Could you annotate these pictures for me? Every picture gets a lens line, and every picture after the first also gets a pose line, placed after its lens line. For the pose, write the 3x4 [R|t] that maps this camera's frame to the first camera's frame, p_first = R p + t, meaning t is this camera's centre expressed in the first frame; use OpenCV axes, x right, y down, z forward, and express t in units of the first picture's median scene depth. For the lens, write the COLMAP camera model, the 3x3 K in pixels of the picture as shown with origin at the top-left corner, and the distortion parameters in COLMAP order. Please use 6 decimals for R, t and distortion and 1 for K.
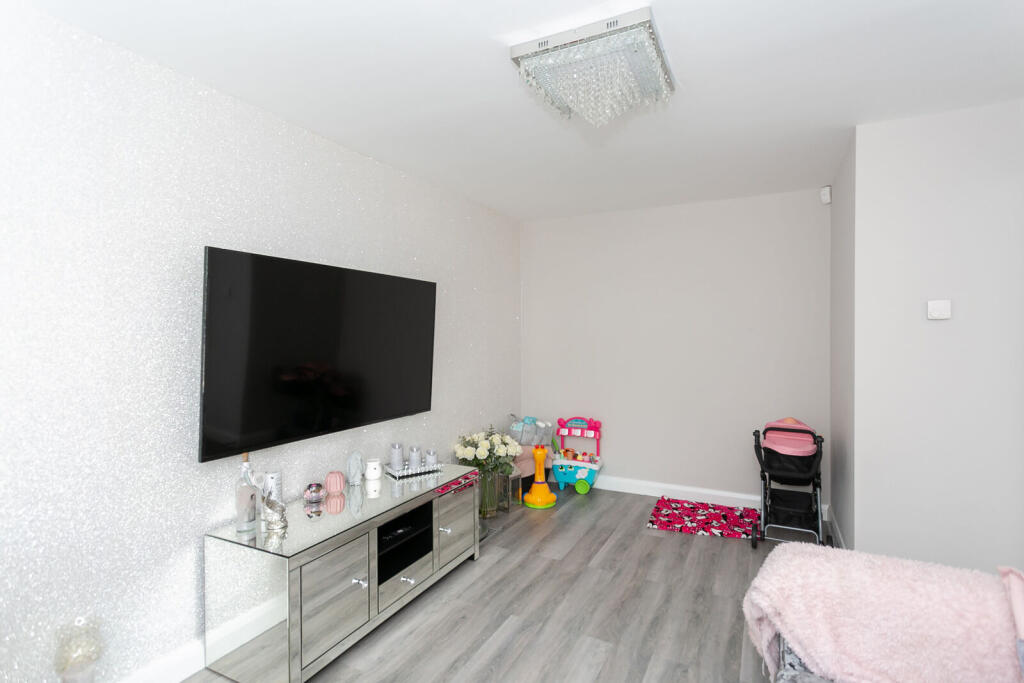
lens RADIAL K [[484.3, 0, 516.5], [0, 484.3, 337.4], [0, 0, 1]] dist [-0.005246, -0.000293]
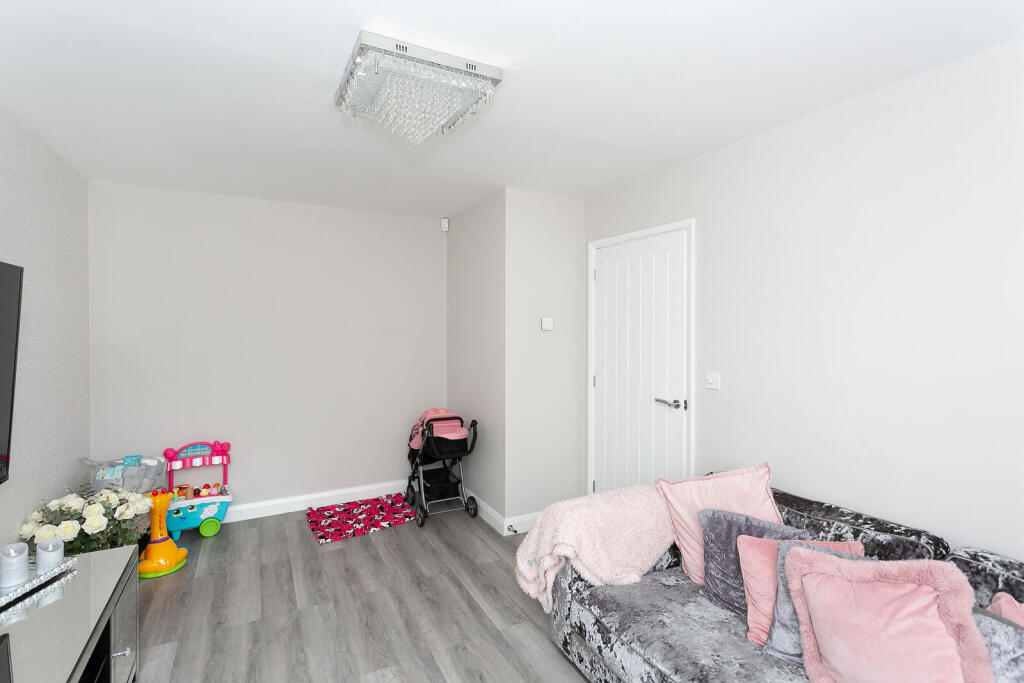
lens RADIAL K [[484.3, 0, 512.5], [0, 484.3, 325.2], [0, 0, 1]] dist [-0.005246, -0.000293]
pose [[0.580468, -0.001373, 0.814282, -0.287568], [0.003318, 0.999994, -0.000678, -0.035954], [-0.814276, 0.003095, 0.580470, 0.143432]]
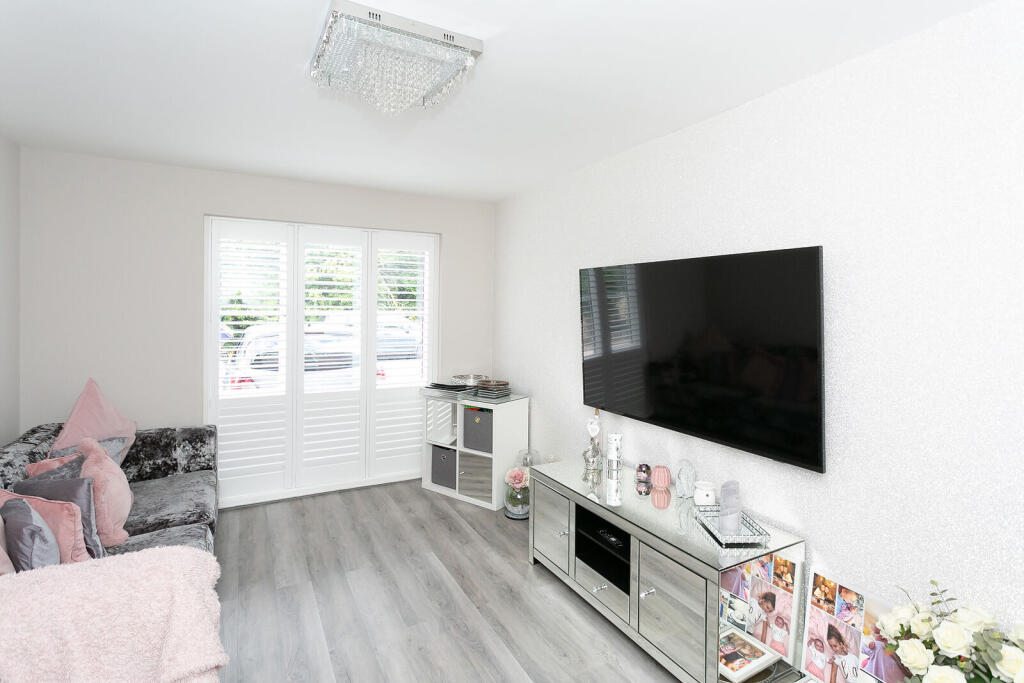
lens RADIAL K [[484.3, 0, 516.3], [0, 484.3, 337.0], [0, 0, 1]] dist [-0.005246, -0.000293]
pose [[-0.593764, 0.009228, -0.804586, 0.448061], [-0.001368, 0.999921, 0.012478, 0.001999], [0.804638, 0.008509, -0.593705, 1.024689]]
